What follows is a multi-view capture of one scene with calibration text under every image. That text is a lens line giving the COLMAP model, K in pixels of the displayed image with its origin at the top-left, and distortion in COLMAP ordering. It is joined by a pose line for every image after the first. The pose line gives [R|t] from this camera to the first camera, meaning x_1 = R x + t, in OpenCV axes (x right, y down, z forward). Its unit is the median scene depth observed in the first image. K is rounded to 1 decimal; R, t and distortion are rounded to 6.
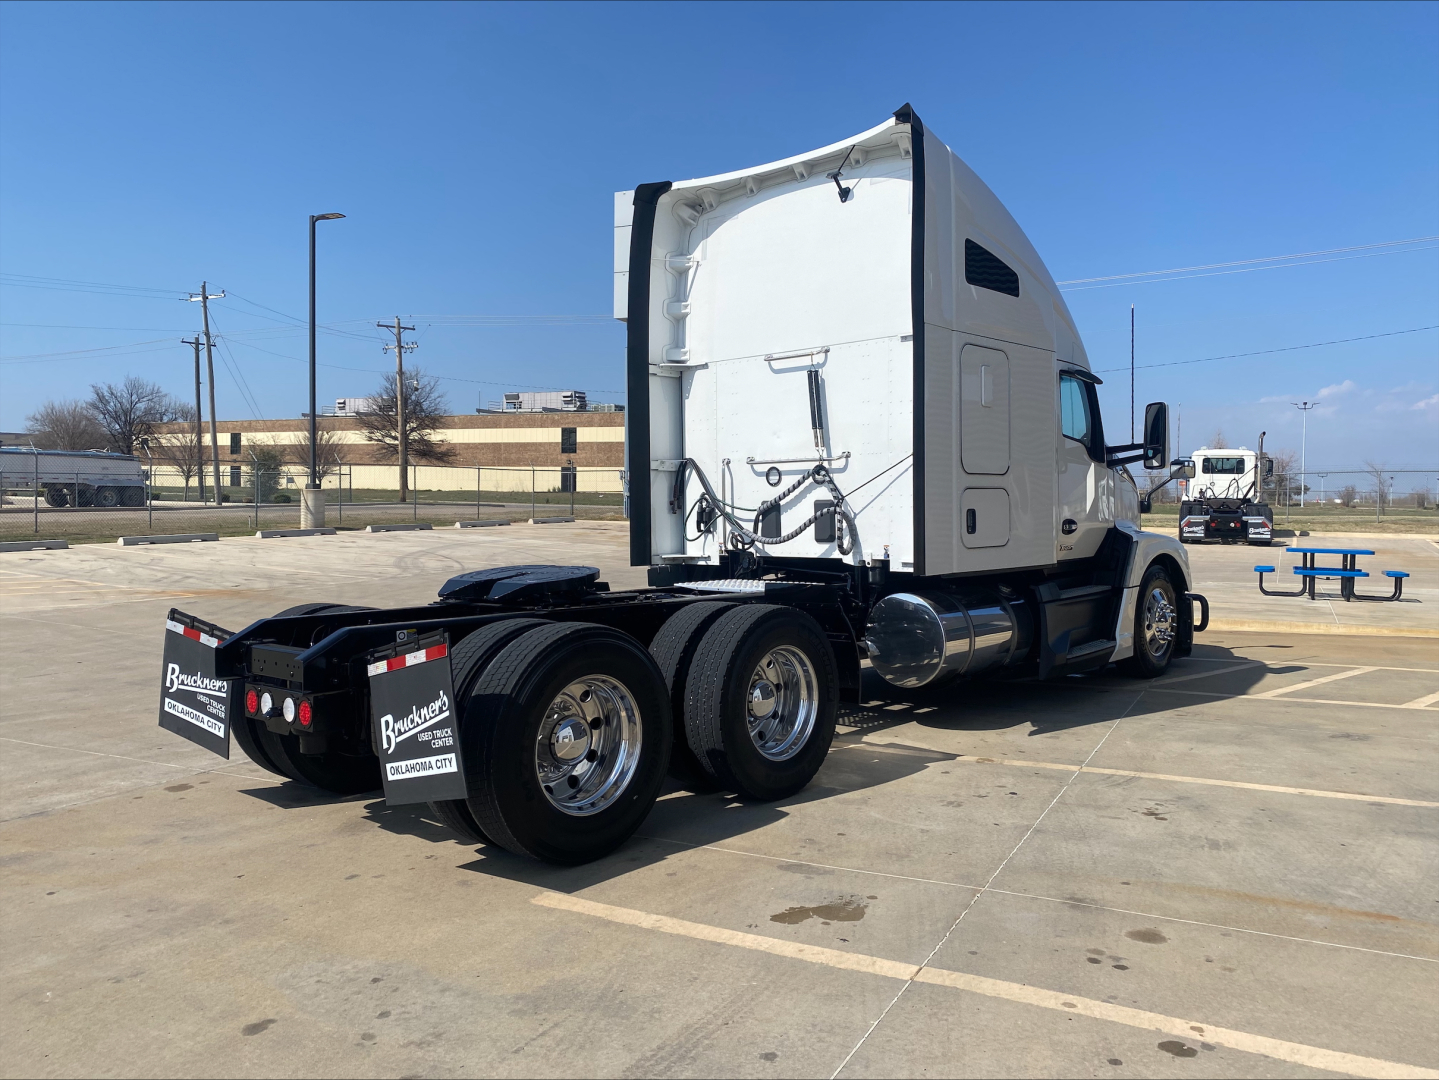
lens RADIAL K [[1096.7, 0, 699.3], [0, 1096.7, 540.4], [0, 0, 1]] dist [0.022762, -0.015998]
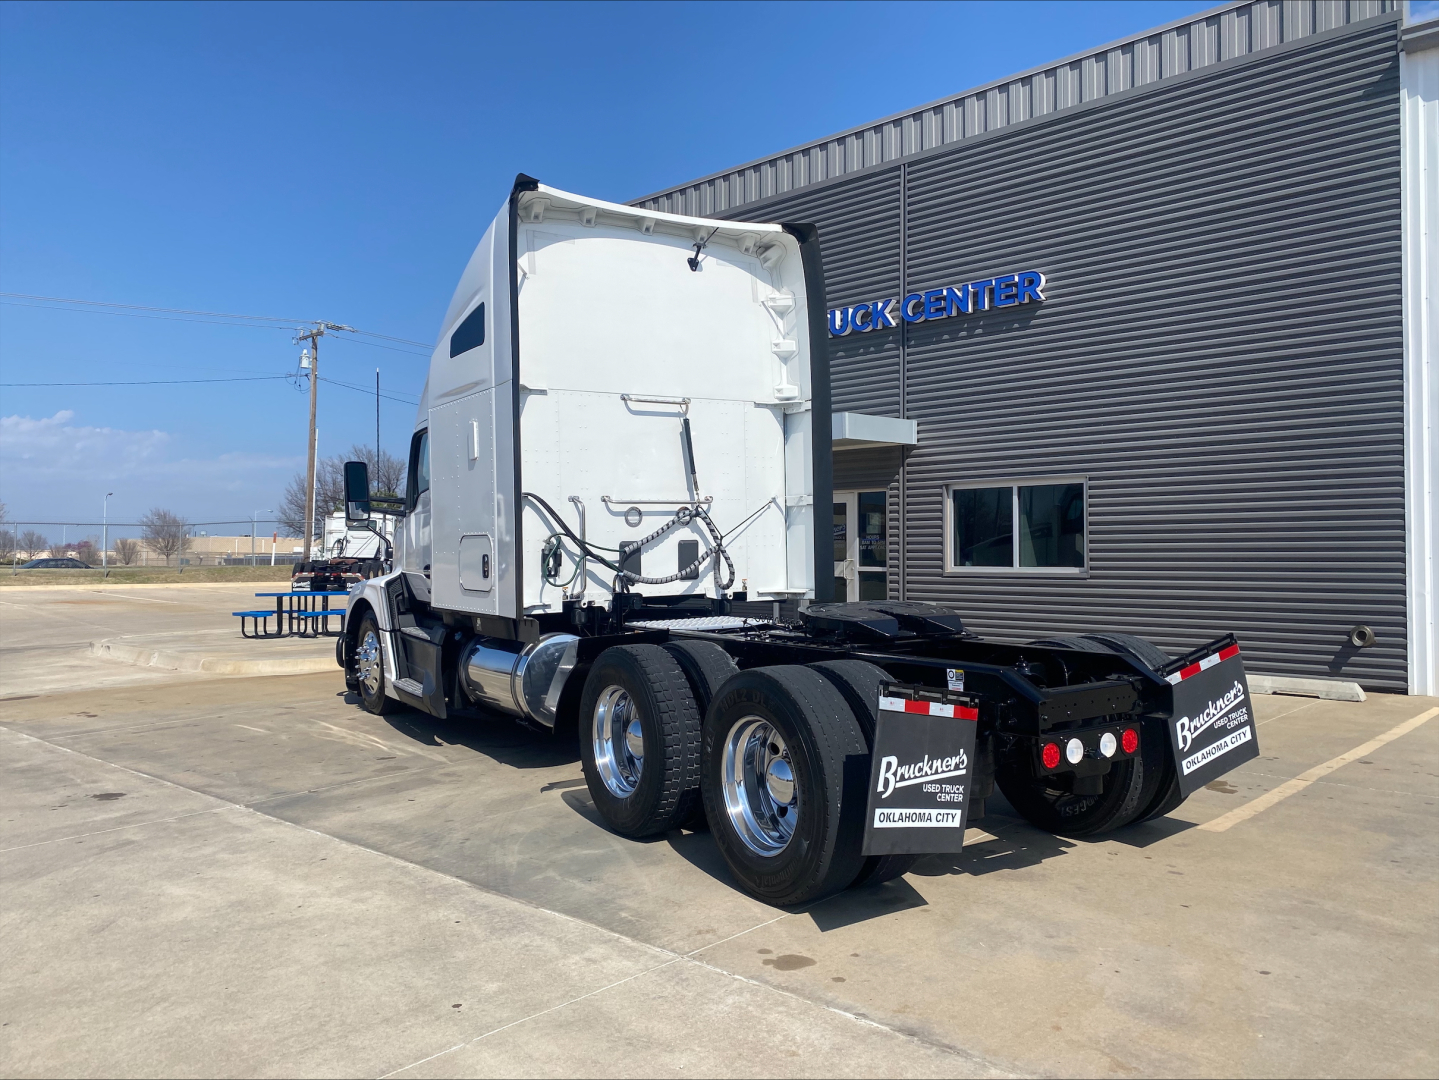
lens RADIAL K [[1109.9, 0, 719.5], [0, 1109.9, 540.0], [0, 0, 1]] dist [0.073829, -0.098998]
pose [[0.250179, 0.005148, 0.968186, -1.250784], [0.042652, 0.998956, -0.016333, -0.024581], [-0.967260, 0.045381, 0.249698, 0.940863]]
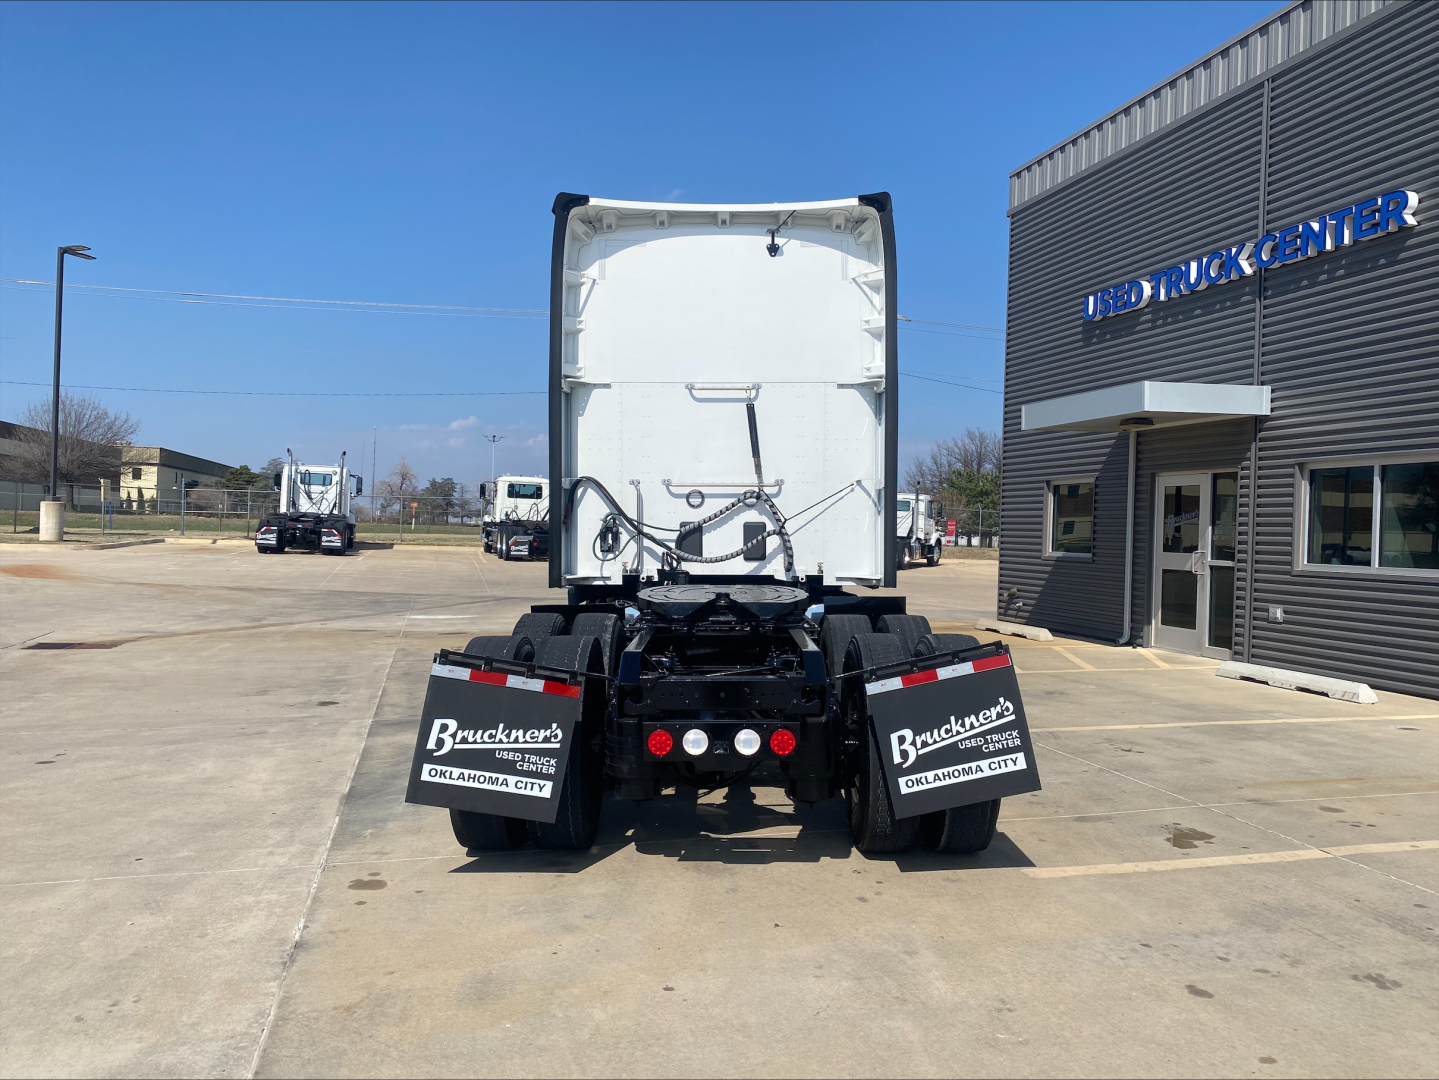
lens RADIAL K [[1111.0, 0, 705.6], [0, 1111.0, 539.6], [0, 0, 1]] dist [0.023535, -0.010006]
pose [[0.740418, 0.004742, 0.672130, -0.900769], [0.007171, 0.999862, -0.014953, -0.004060], [-0.672108, 0.015891, 0.740282, 0.283456]]
